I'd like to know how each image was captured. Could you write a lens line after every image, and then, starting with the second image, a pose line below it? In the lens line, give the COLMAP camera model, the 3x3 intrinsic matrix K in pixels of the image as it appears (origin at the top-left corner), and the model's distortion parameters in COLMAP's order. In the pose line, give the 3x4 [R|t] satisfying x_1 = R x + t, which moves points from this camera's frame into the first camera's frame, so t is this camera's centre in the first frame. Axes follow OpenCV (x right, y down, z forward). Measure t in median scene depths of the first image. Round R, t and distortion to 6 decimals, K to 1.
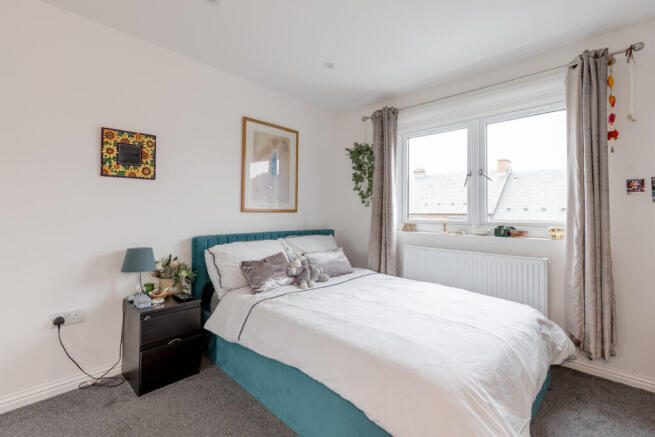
lens RADIAL K [[289.7, 0, 325.6], [0, 289.7, 209.6], [0, 0, 1]] dist [-0.034509, 0.000134]
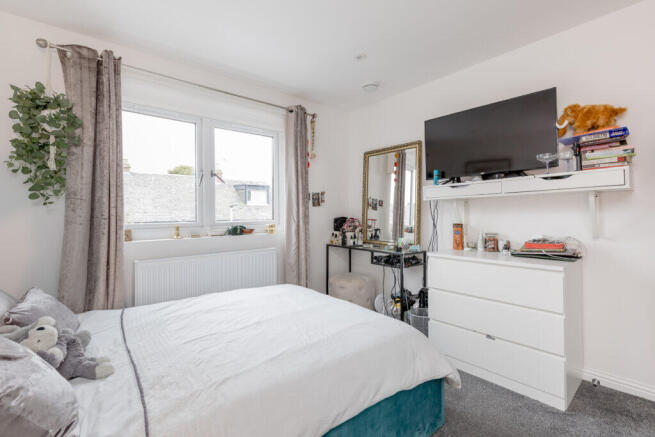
lens RADIAL K [[295.0, 0, 324.2], [0, 295.0, 212.4], [0, 0, 1]] dist [0.000163, -0.000005]
pose [[0.089998, -0.002629, 0.995938, -0.442421], [0.001438, 0.999996, 0.002510, 0.003315], [-0.995941, 0.001206, 0.090001, 0.503497]]
